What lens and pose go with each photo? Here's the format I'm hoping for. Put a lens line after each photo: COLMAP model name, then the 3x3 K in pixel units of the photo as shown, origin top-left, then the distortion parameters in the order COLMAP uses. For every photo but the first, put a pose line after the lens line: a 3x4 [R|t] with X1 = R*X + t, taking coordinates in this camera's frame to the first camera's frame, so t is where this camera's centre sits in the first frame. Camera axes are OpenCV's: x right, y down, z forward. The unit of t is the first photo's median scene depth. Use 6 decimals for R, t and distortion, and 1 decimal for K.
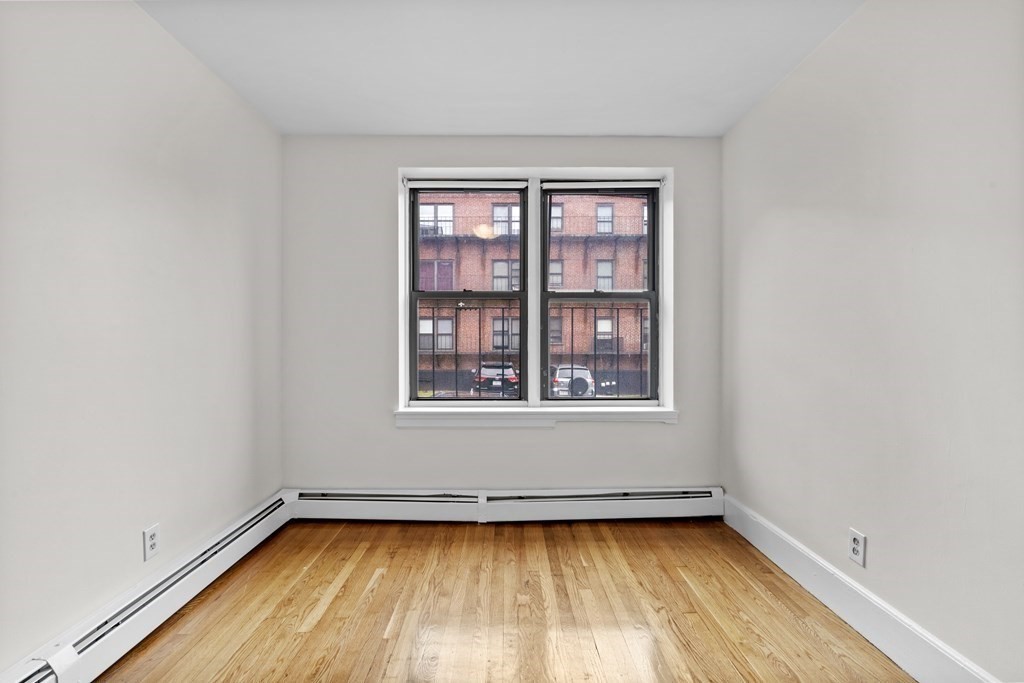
lens RADIAL K [[473.0, 0, 512.0], [0, 473.0, 341.5], [0, 0, 1]] dist [-0.003998, 0.000068]
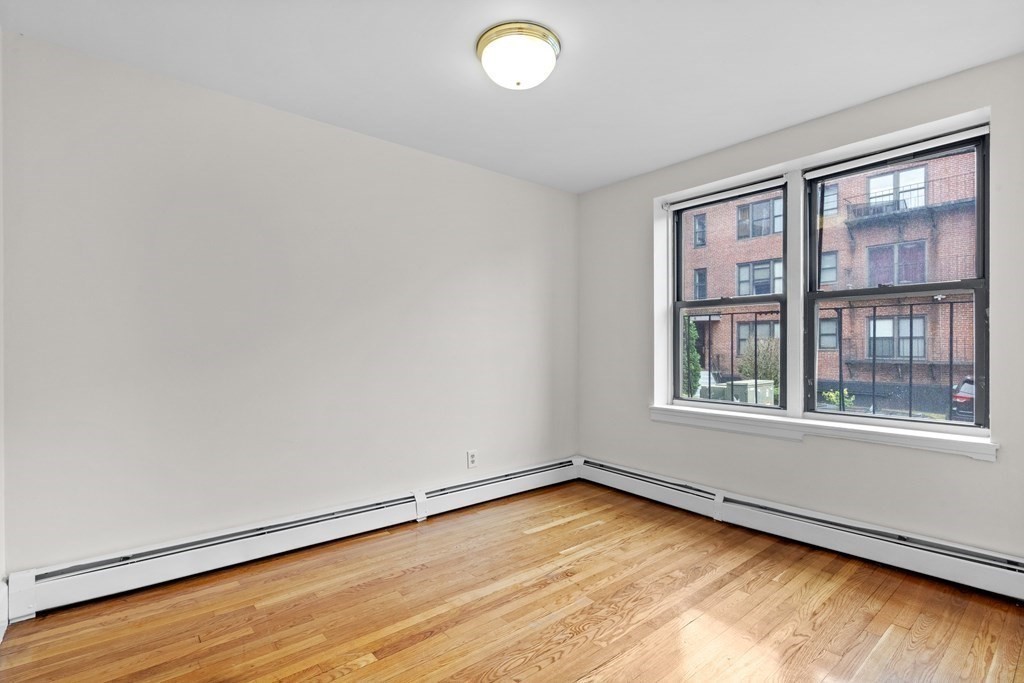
lens RADIAL K [[486.1, 0, 512.0], [0, 486.1, 341.5], [0, 0, 1]] dist [0.001369, 0.000708]
pose [[0.636055, -0.007796, -0.771604, 0.481220], [-0.000600, 0.999944, -0.010598, -0.000202], [0.771643, 0.007204, 0.636015, -0.036289]]
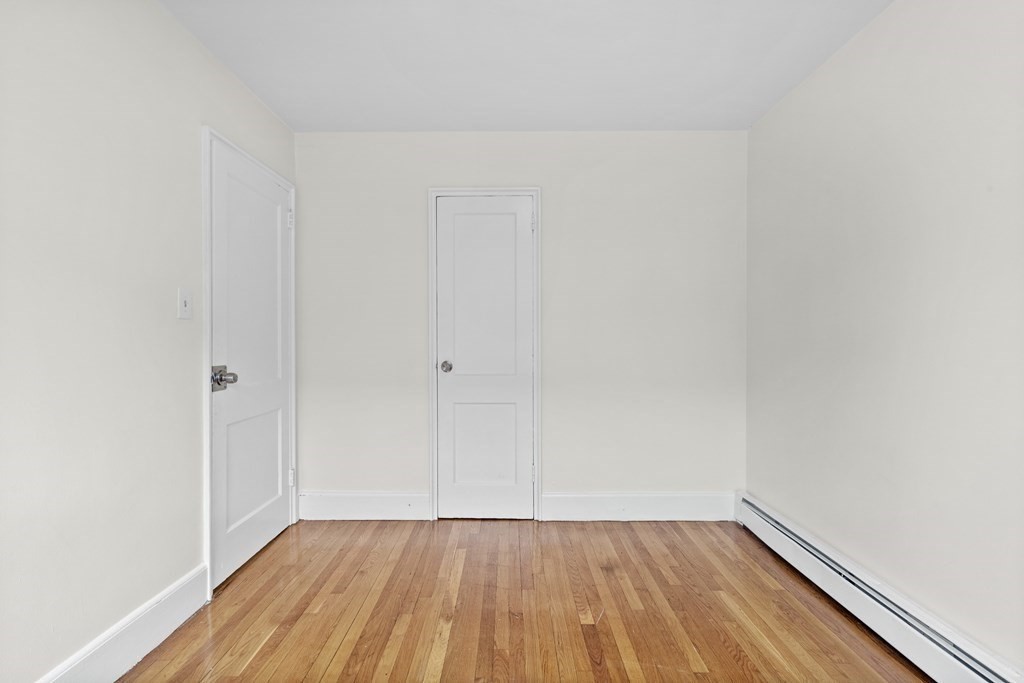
lens RADIAL K [[486.1, 0, 512.0], [0, 486.1, 341.5], [0, 0, 1]] dist [0.001369, 0.000708]
pose [[-0.999961, -0.002129, 0.008515, 0.012393], [-0.002068, 0.999973, 0.007110, -0.010993], [-0.008530, 0.007092, -0.999938, 0.873183]]
